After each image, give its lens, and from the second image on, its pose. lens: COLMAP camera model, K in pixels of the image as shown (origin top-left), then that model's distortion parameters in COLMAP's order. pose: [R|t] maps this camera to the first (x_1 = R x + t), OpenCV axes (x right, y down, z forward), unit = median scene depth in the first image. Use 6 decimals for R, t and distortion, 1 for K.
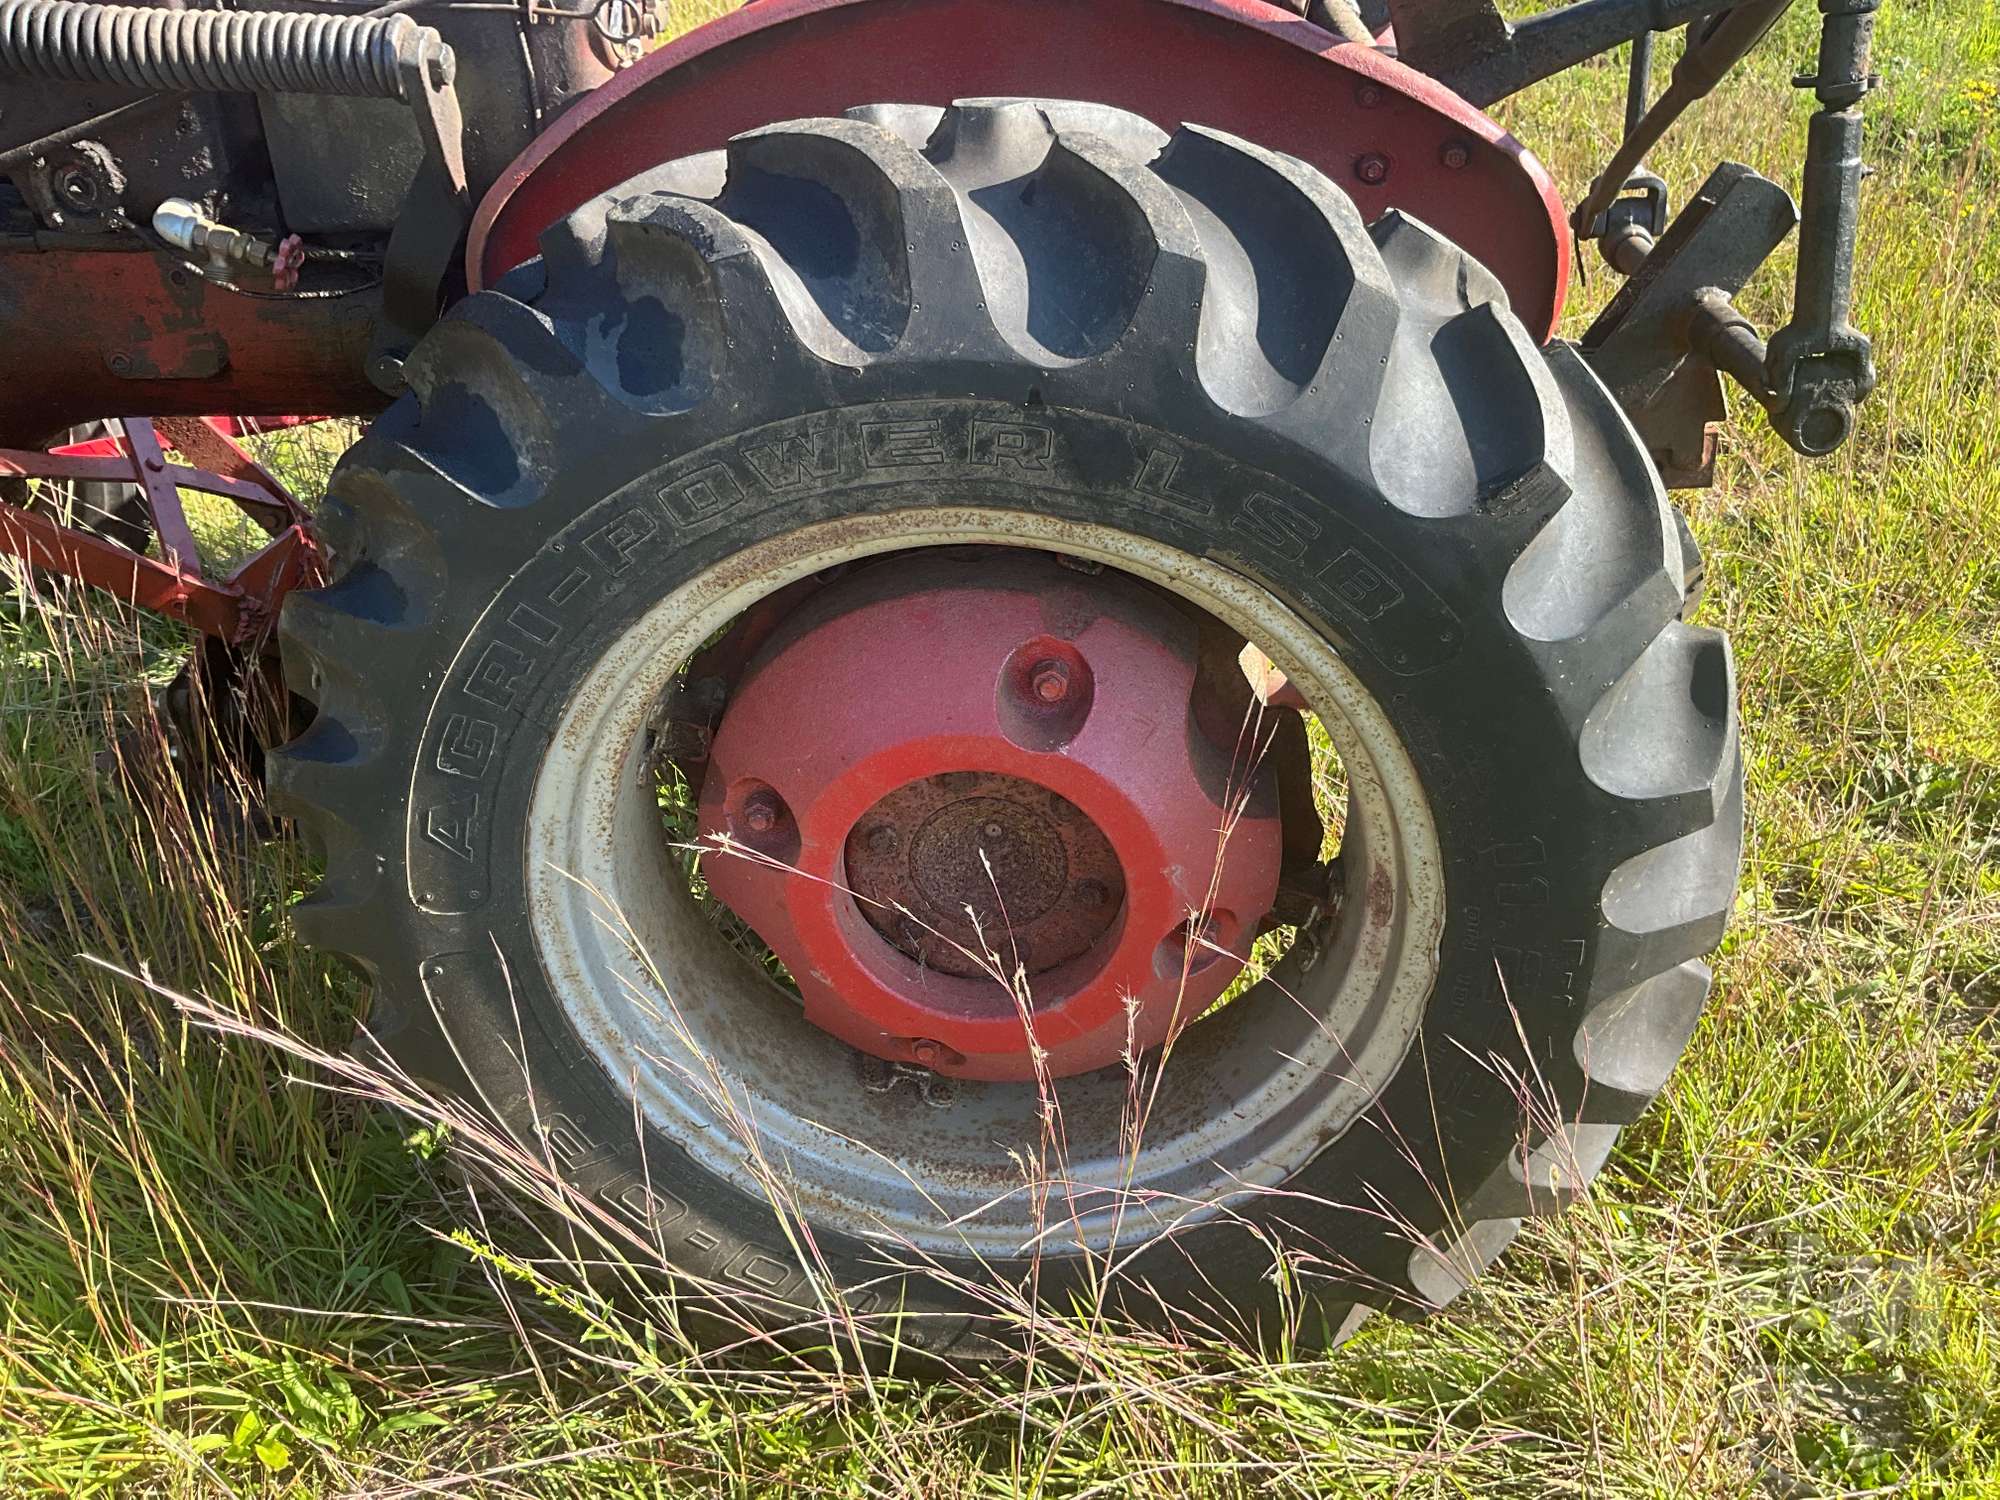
lens RADIAL K [[1652.5, 0, 985.8], [0, 1652.5, 758.7], [0, 0, 1]] dist [0.027665, -0.069046]
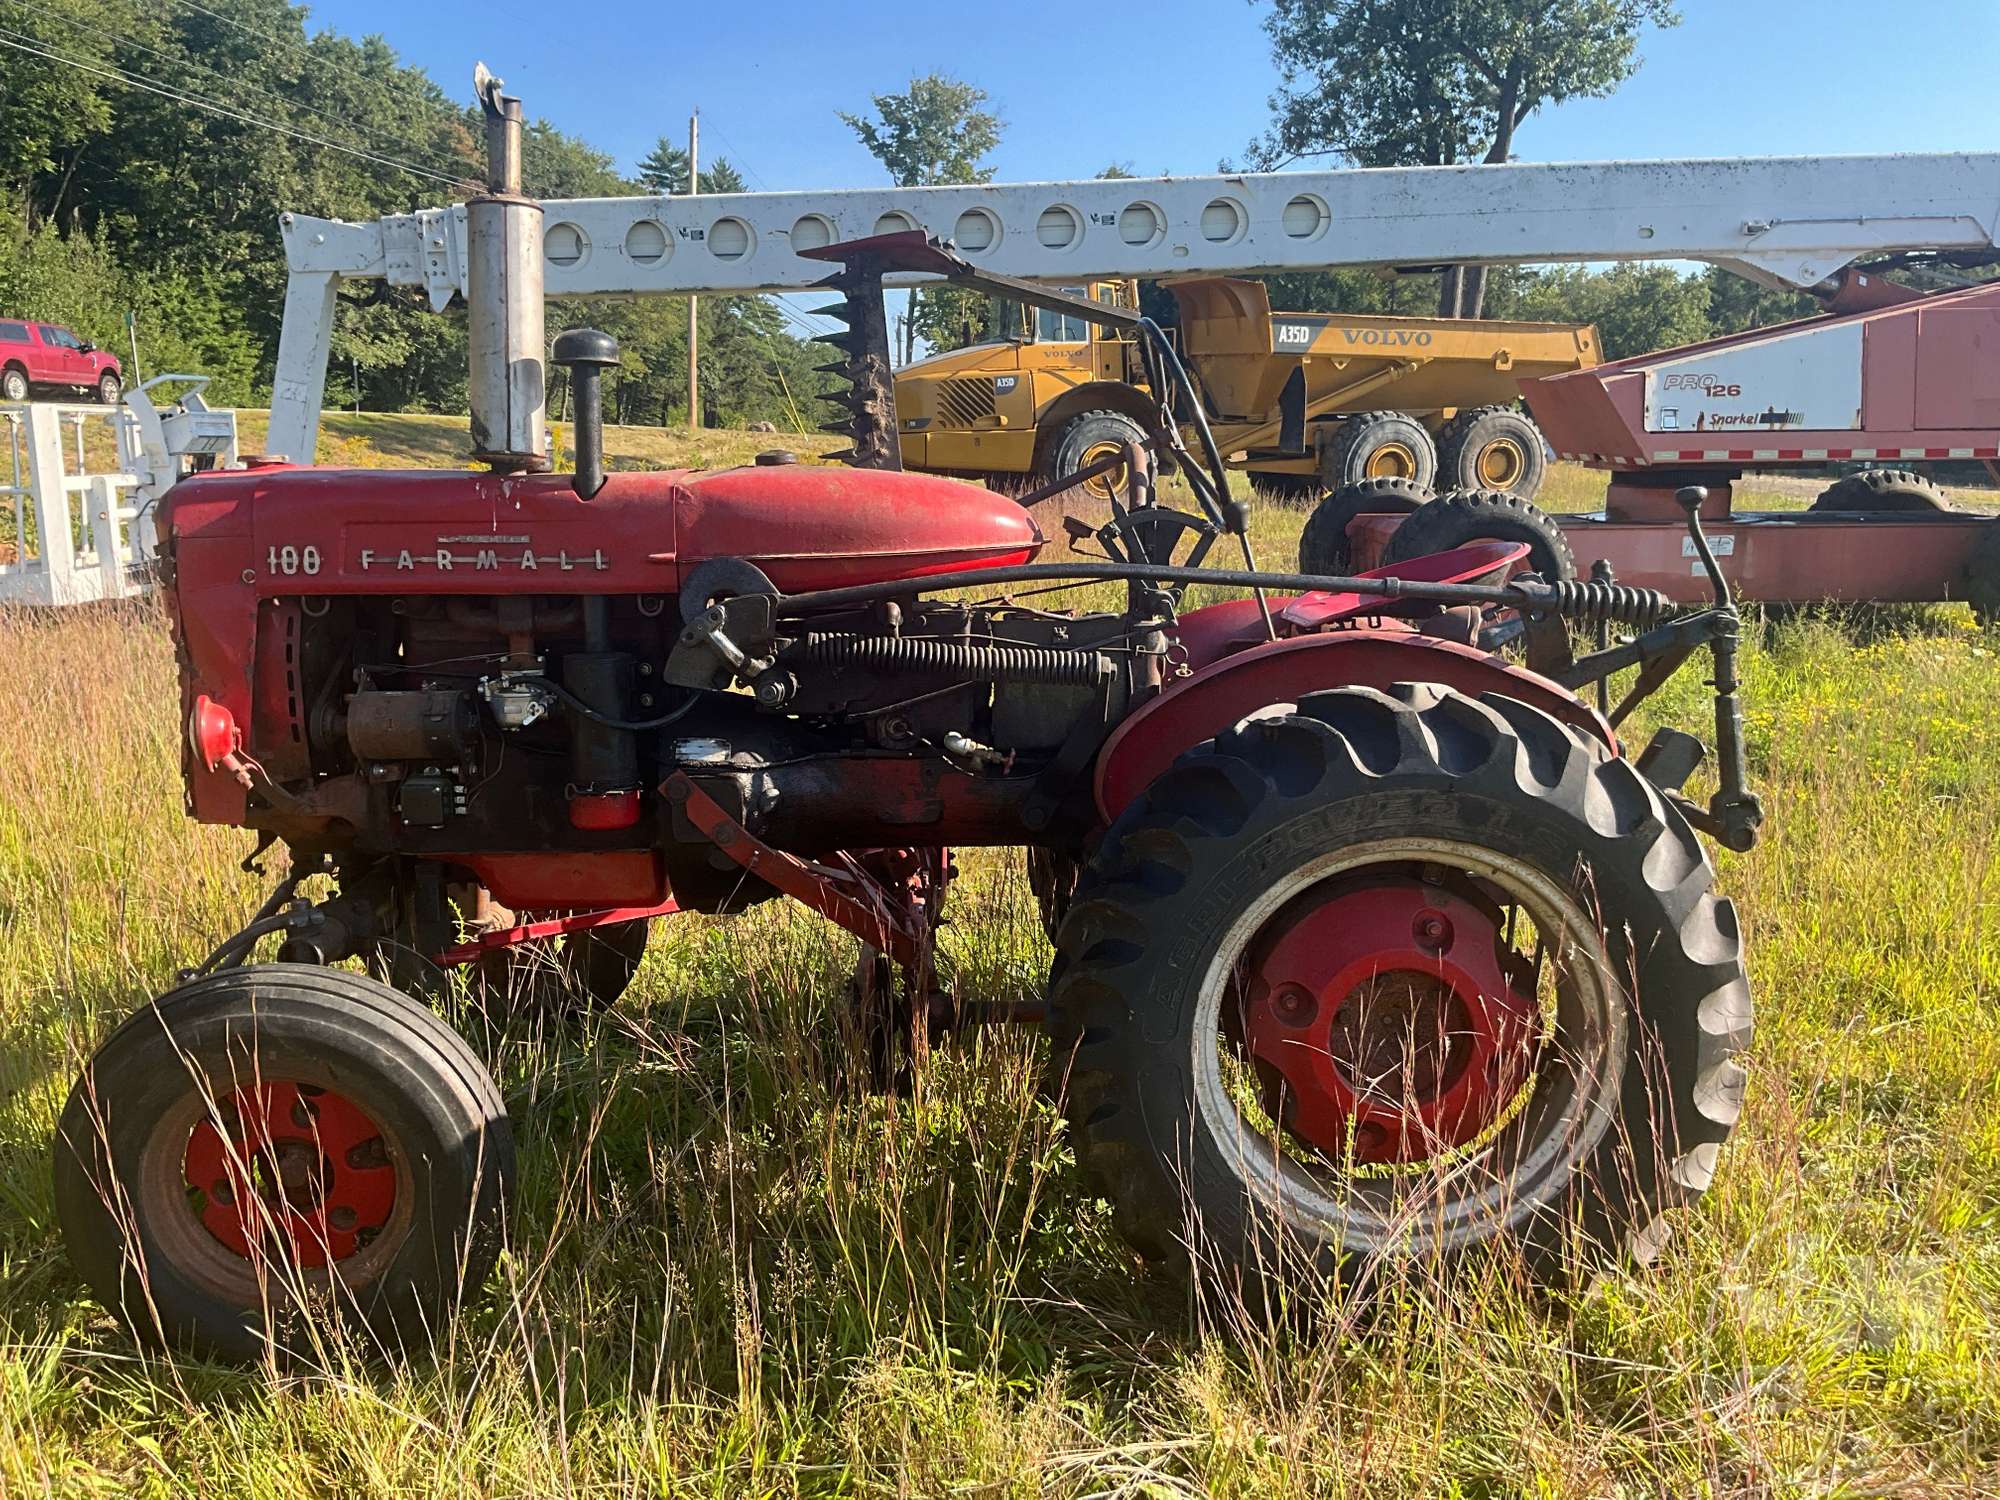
lens RADIAL K [[1652.5, 0, 1002.4], [0, 1652.5, 747.3], [0, 0, 1]] dist [0.027665, -0.069046]
pose [[0.996208, 0.008031, 0.086631, -0.755738], [0.024465, 0.929696, -0.367515, 0.547515], [-0.083492, 0.368241, 0.925974, -1.117053]]
